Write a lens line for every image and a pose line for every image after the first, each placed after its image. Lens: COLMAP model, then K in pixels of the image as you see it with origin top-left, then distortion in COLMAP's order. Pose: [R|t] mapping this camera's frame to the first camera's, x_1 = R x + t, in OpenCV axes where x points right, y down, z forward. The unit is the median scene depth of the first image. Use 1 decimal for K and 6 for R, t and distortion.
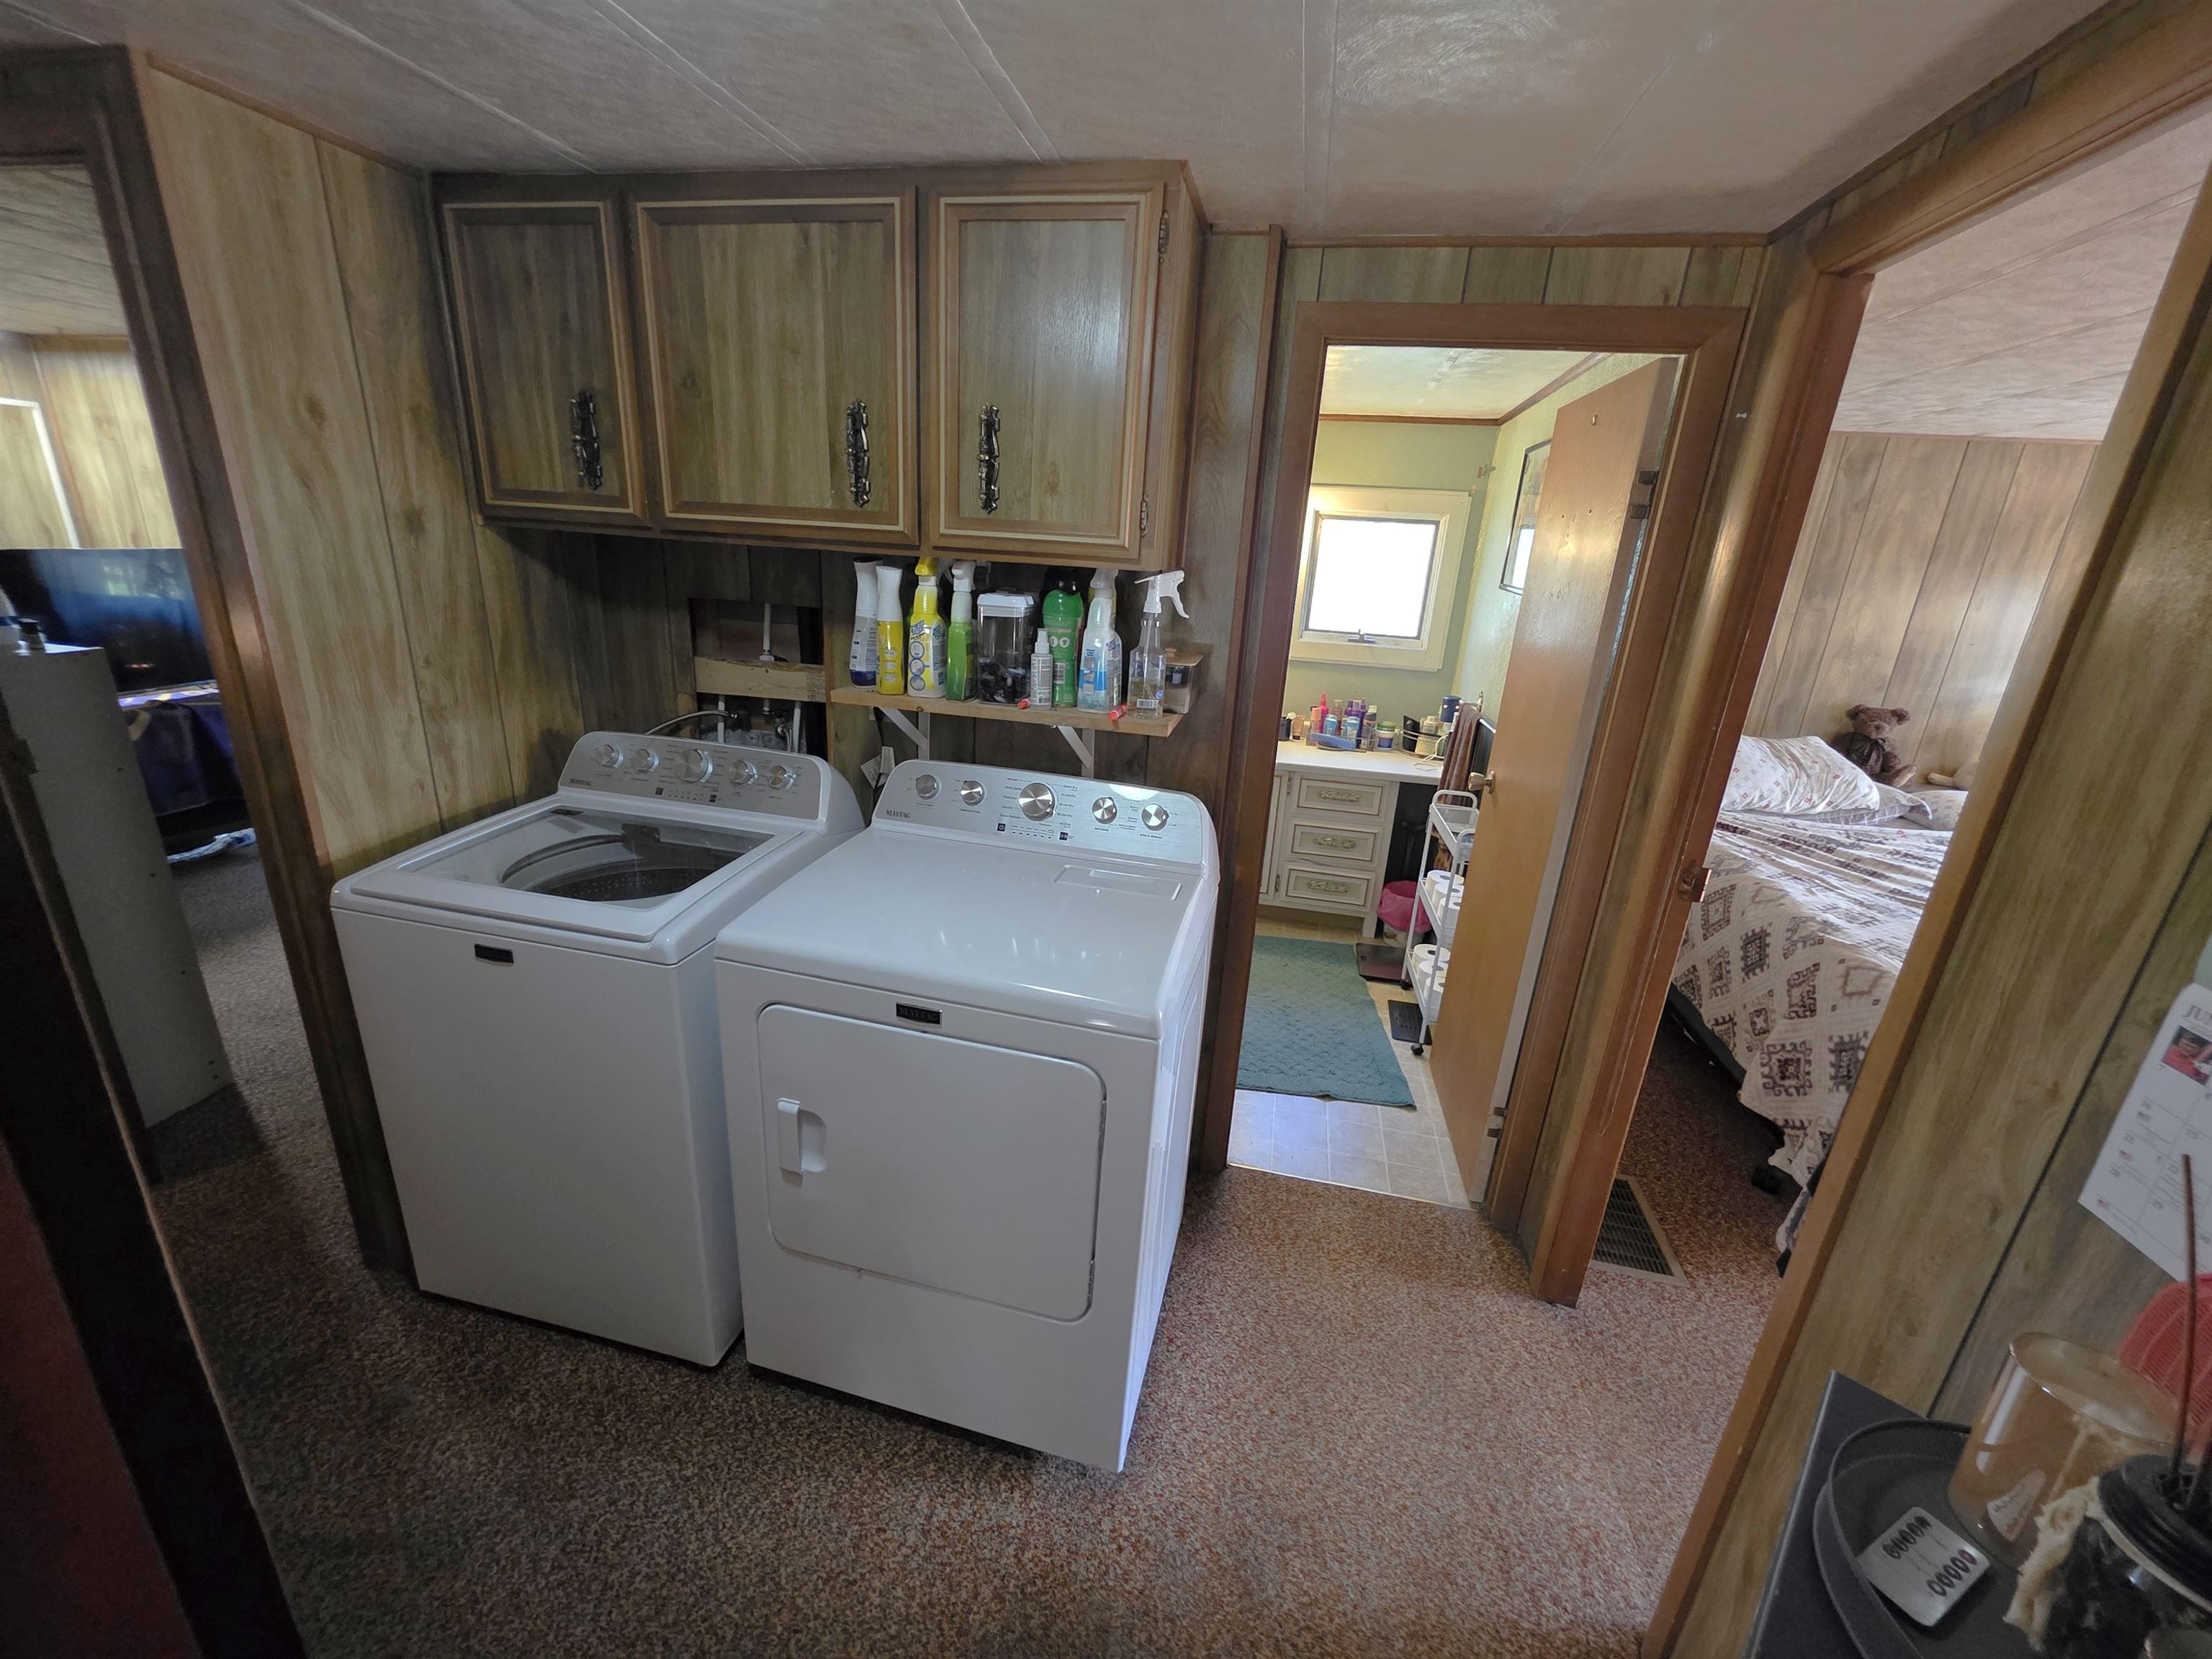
lens RADIAL K [[887.9, 0, 1107.7], [0, 887.9, 829.5], [0, 0, 1]] dist [-0.001056, 0.000503]
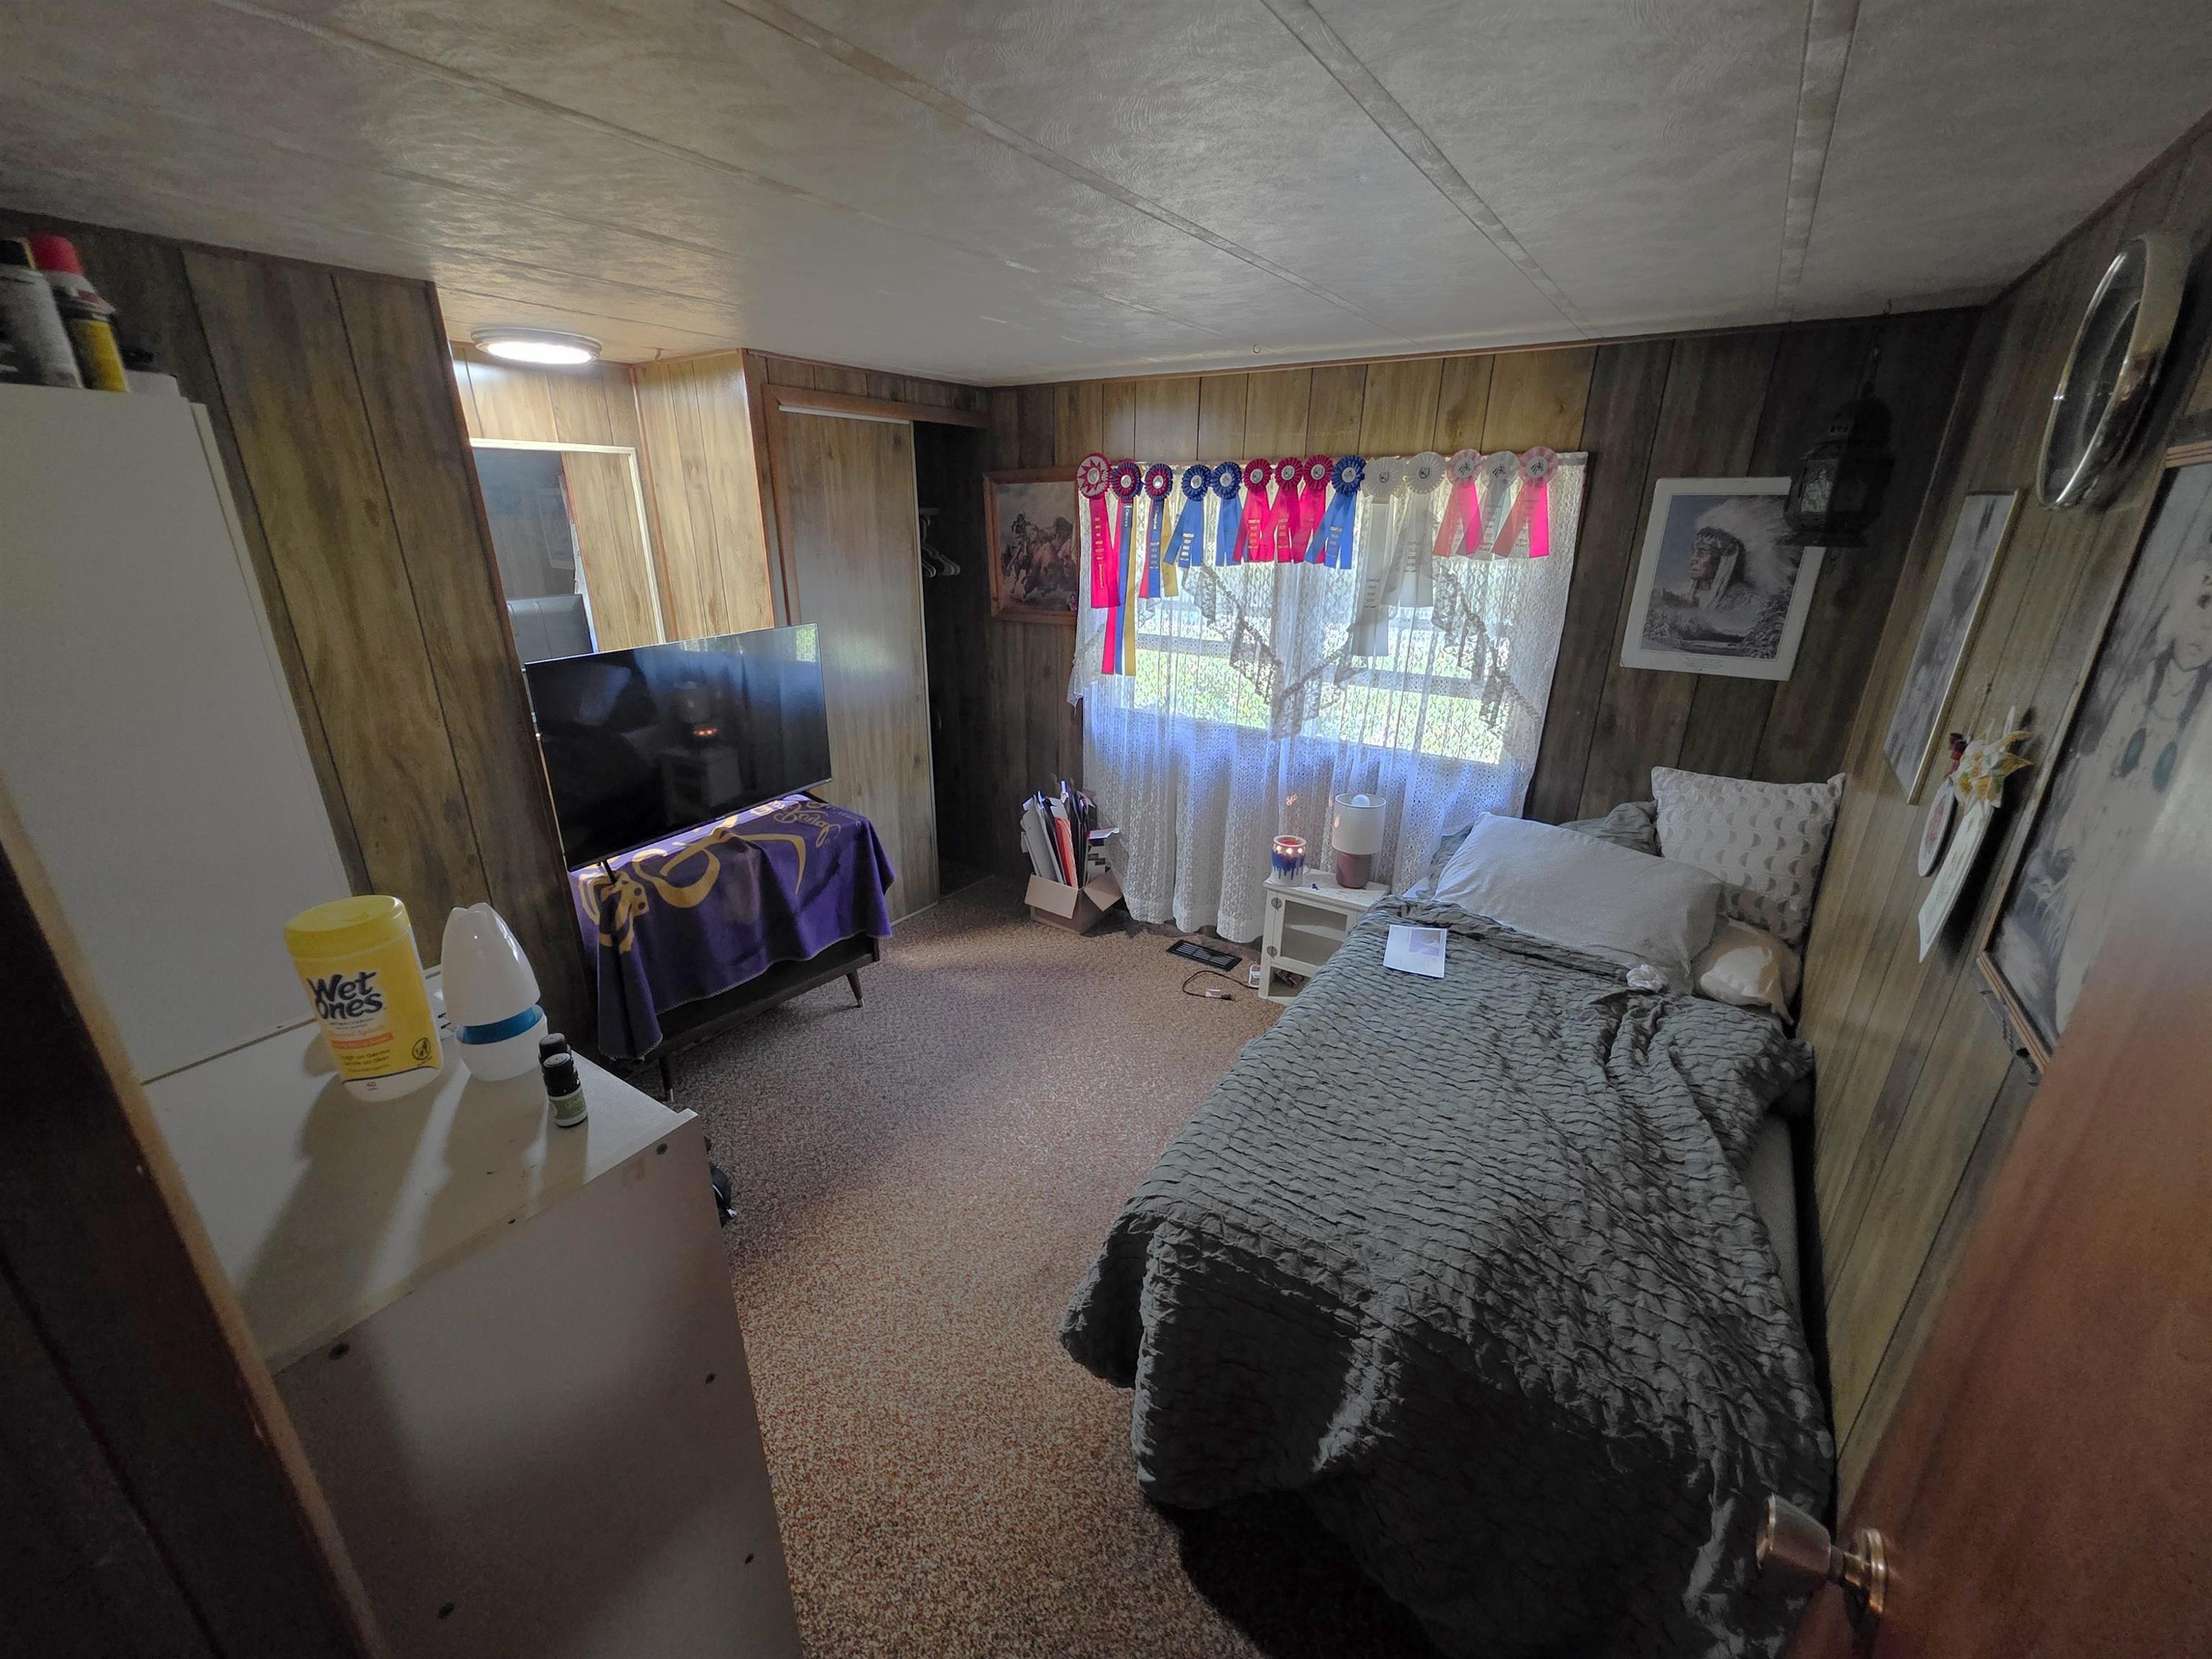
lens RADIAL K [[887.9, 0, 1107.2], [0, 887.9, 822.5], [0, 0, 1]] dist [-0.001056, 0.000503]
pose [[0.924082, 0.093560, -0.370567, -0.549009], [-0.079446, 0.995418, 0.053207, -0.254026], [0.373847, -0.019727, 0.927281, 0.467652]]
